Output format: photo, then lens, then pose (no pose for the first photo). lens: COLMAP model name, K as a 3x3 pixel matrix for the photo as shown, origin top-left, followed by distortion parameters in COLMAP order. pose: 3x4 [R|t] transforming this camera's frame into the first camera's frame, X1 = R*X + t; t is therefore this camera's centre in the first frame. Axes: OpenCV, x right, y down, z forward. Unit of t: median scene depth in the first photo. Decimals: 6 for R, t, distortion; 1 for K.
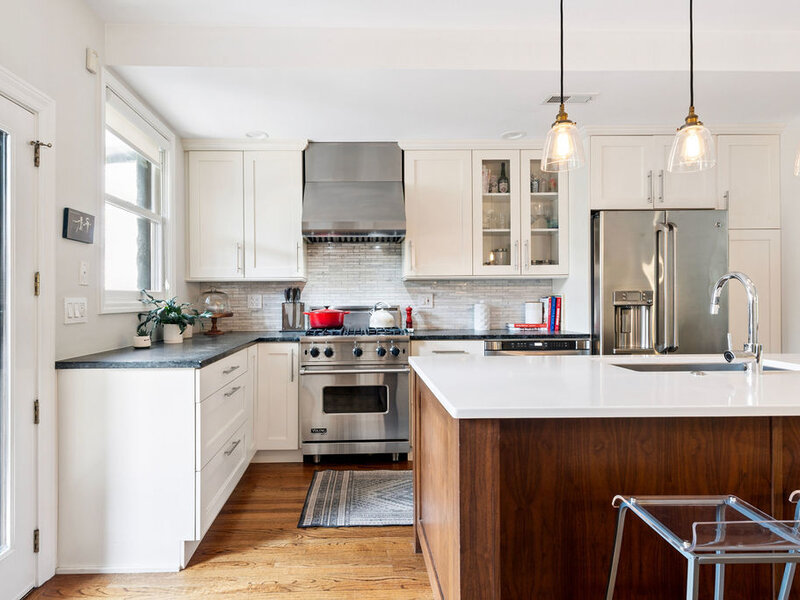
lens RADIAL K [[450.4, 0, 365.9], [0, 450.4, 302.2], [0, 0, 1]] dist [0.006781, -0.005729]
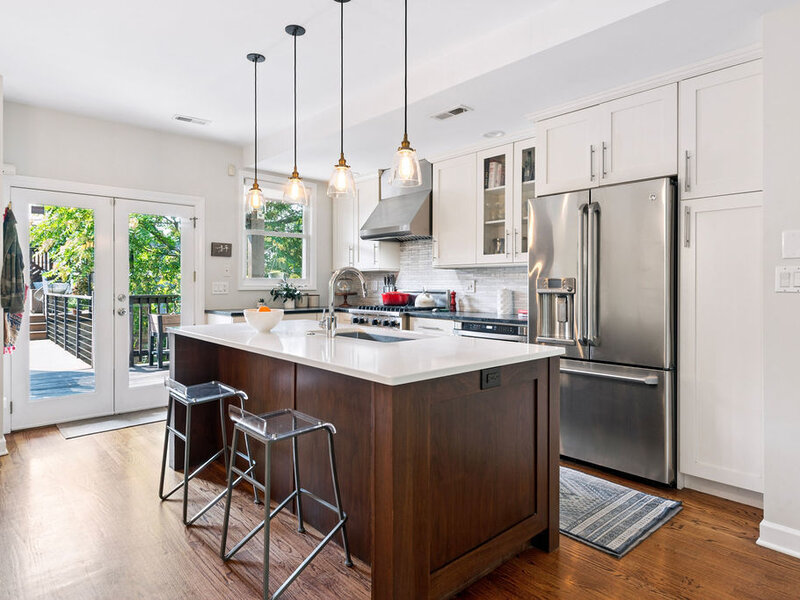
lens RADIAL K [[482.2, 0, 397.3], [0, 482.2, 290.6], [0, 0, 1]] dist [0.002146, -0.002158]
pose [[0.657471, 0.018150, -0.753261, 1.111609], [-0.011187, 0.999835, 0.014326, -0.009266], [0.753397, -0.000992, 0.657565, 0.068702]]
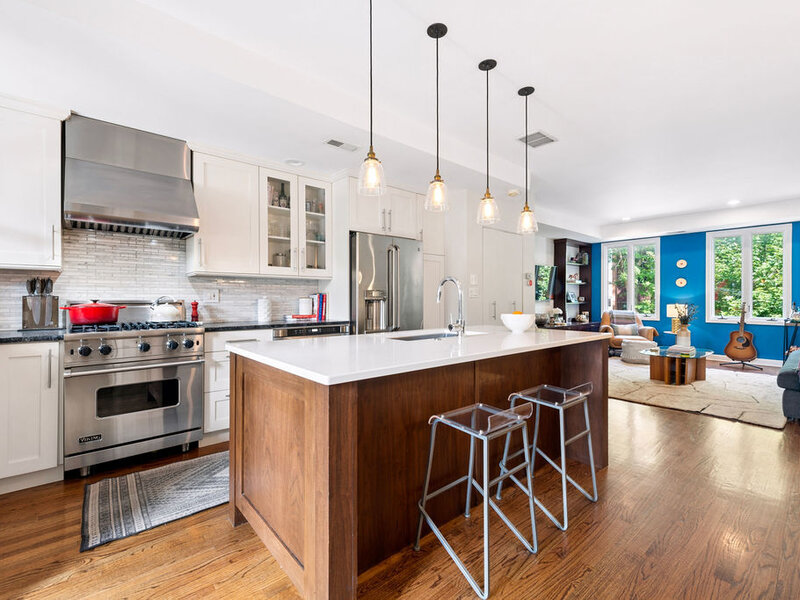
lens RADIAL K [[365.4, 0, 399.1], [0, 365.4, 299.5], [0, 0, 1]] dist [-0.001386, -0.002593]
pose [[0.768253, 0.006978, 0.640109, -0.095937], [-0.001312, 0.999956, -0.009327, 0.015484], [-0.640145, 0.006326, 0.768228, 0.052988]]
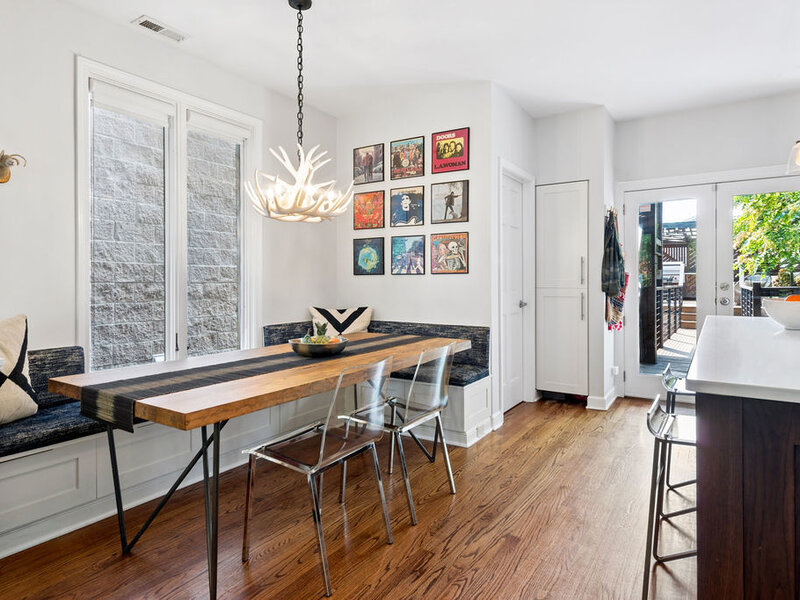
lens RADIAL K [[482.2, 0, 391.1], [0, 482.2, 292.3], [0, 0, 1]] dist [0.002146, -0.002158]
pose [[-0.580943, 0.027616, -0.813476, 1.150889], [0.003216, 0.999494, 0.031634, 0.010709], [0.813938, 0.015761, -0.580738, 0.400520]]
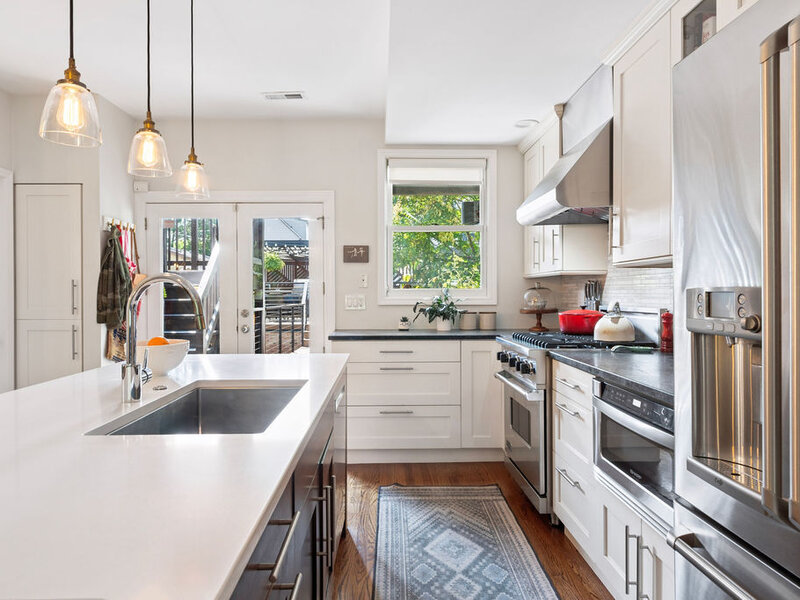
lens RADIAL K [[535.2, 0, 391.3], [0, 535.2, 300.2], [0, 0, 1]] dist [0.008192, -0.000343]
pose [[-0.009597, 0.021332, -0.999726, 0.931214], [-0.000461, 0.999772, 0.021337, -0.023283], [0.999954, 0.000666, -0.009585, 0.760356]]
